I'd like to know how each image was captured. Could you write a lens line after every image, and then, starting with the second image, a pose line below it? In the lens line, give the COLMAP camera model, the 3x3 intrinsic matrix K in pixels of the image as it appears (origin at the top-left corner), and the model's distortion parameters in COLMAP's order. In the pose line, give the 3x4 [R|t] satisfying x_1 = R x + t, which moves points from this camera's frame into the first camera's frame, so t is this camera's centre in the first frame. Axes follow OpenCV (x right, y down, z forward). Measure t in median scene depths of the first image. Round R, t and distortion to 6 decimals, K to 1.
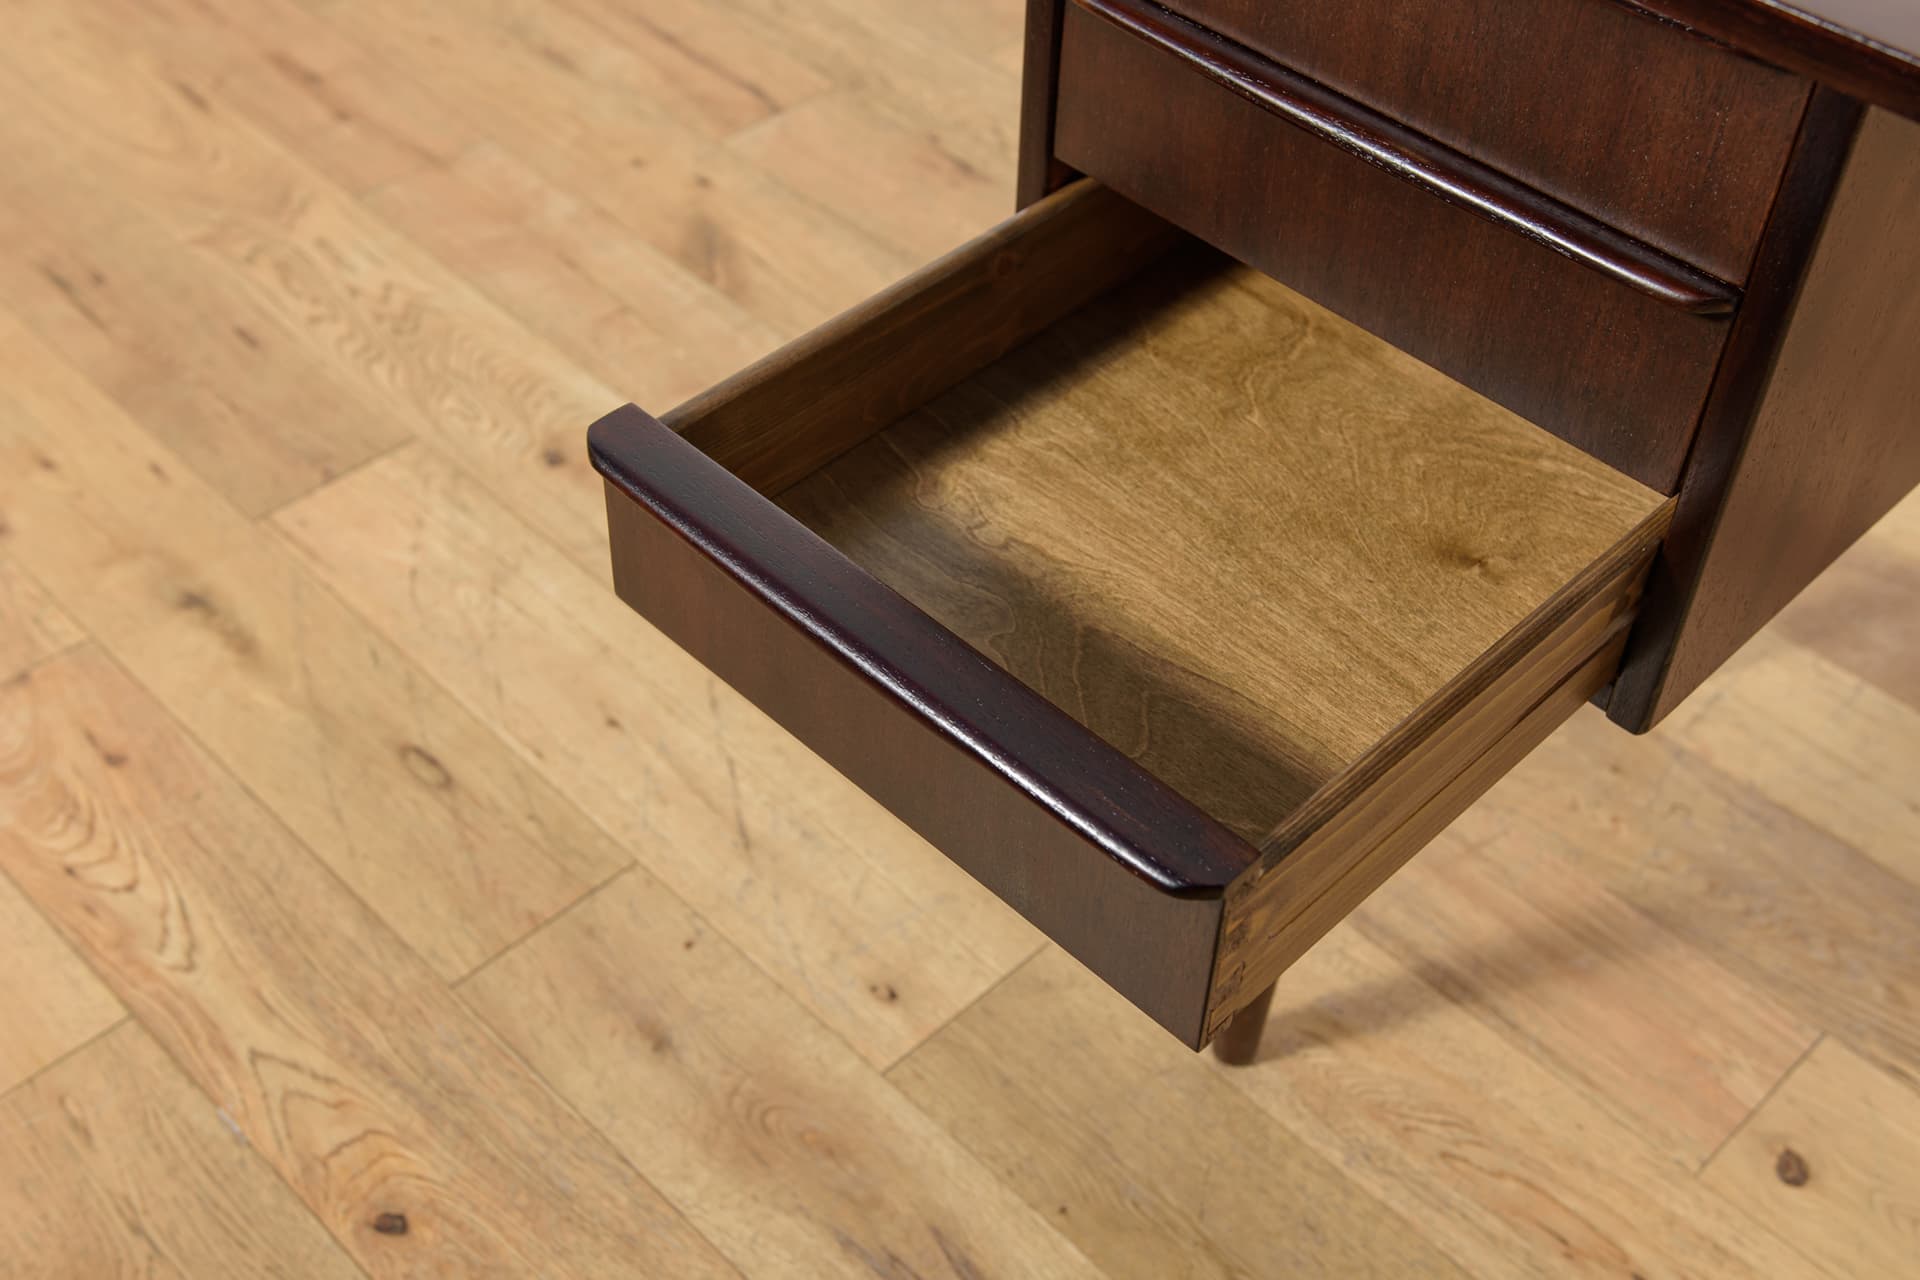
lens RADIAL K [[2275.5, 0, 960.0], [0, 2275.5, 640.0], [0, 0, 1]] dist [0.047350, 0.048117]
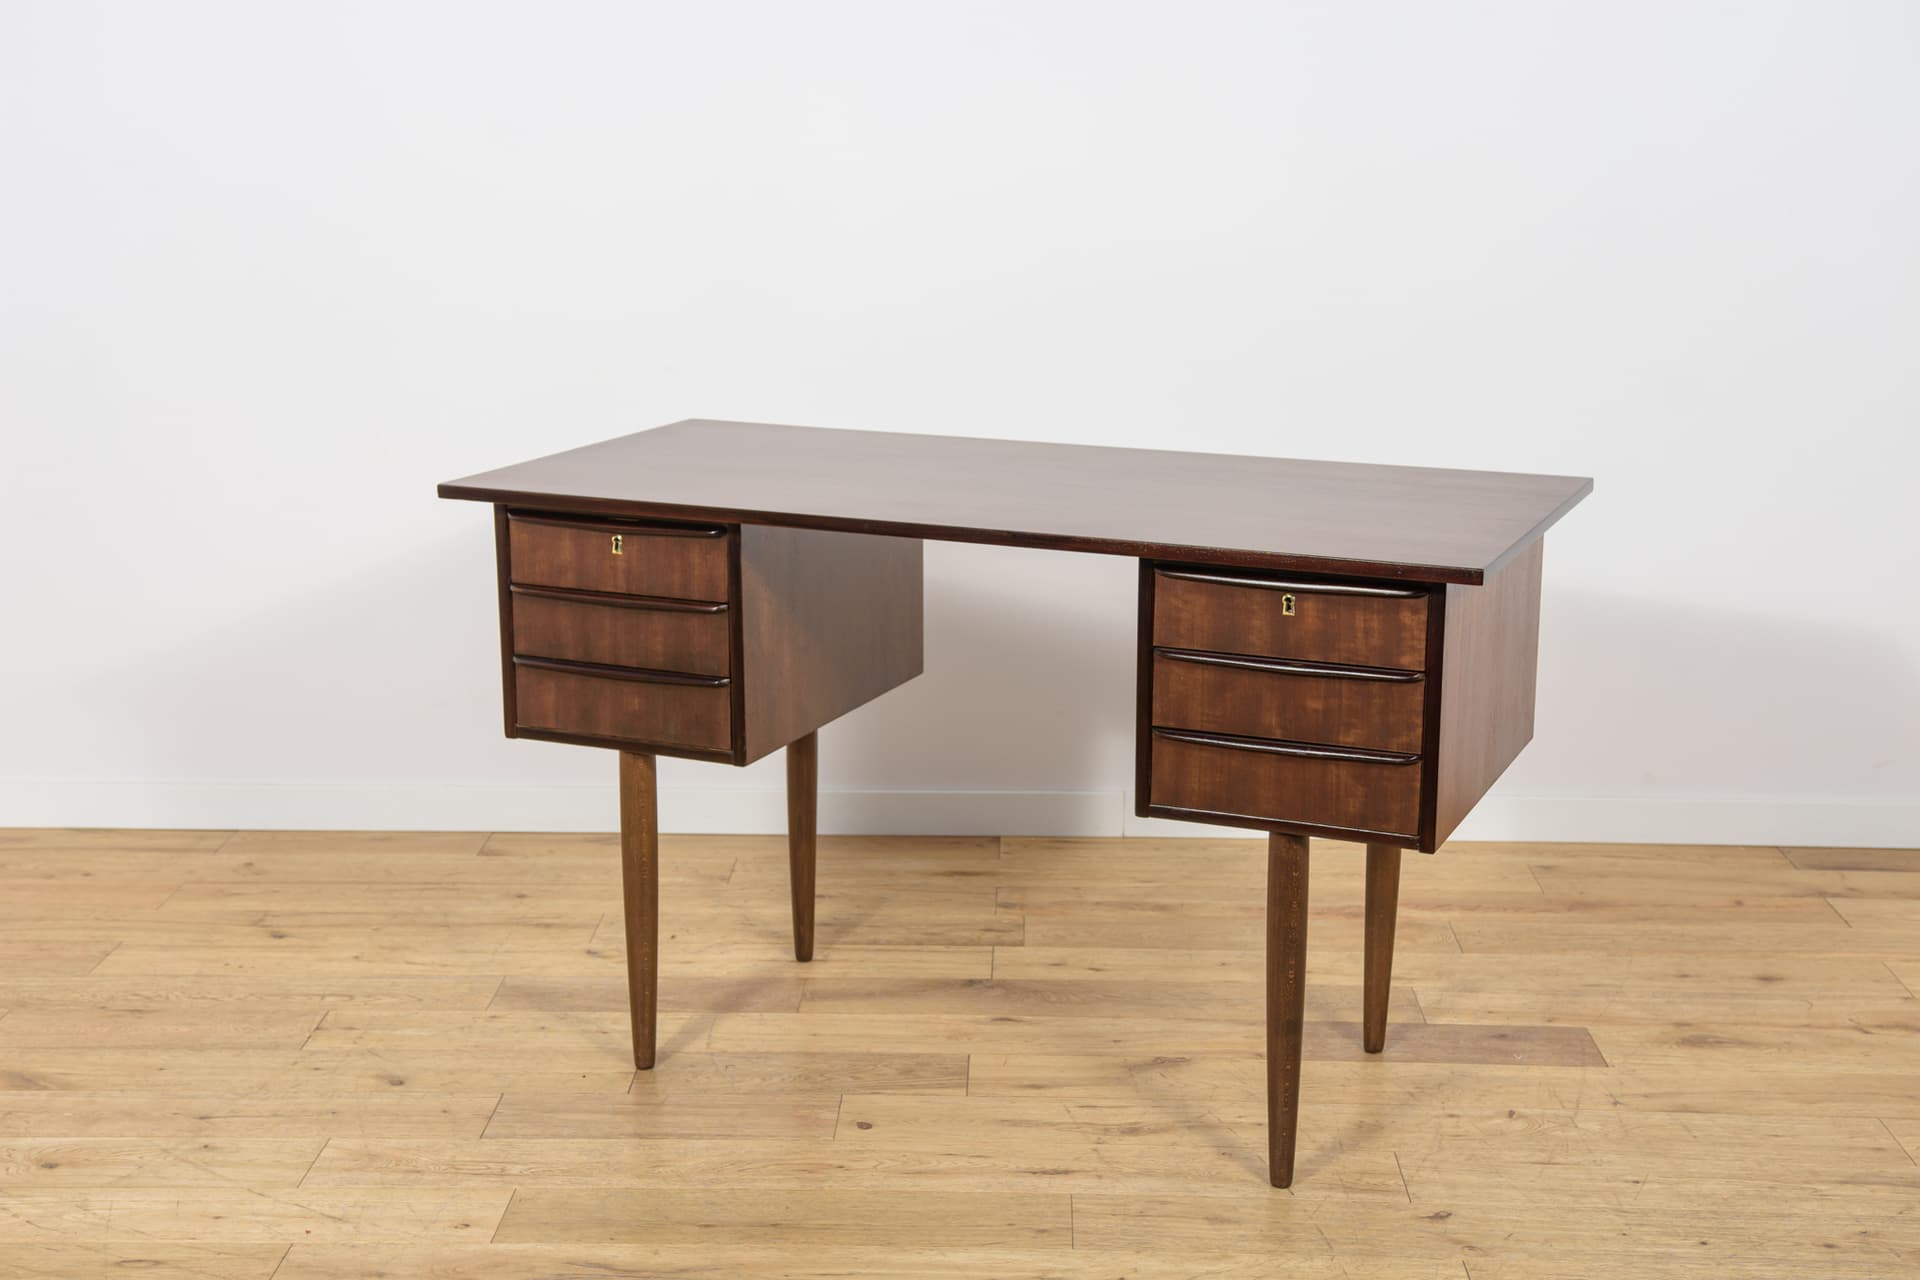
lens RADIAL K [[2570.9, 0, 959.1], [0, 2570.9, 631.9], [0, 0, 1]] dist [0.047807, 0.231792]
pose [[0.724555, -0.180735, 0.665098, -1.075847], [0.498494, 0.803817, -0.324626, 0.661268], [-0.475946, 0.566756, 0.672505, -0.930756]]
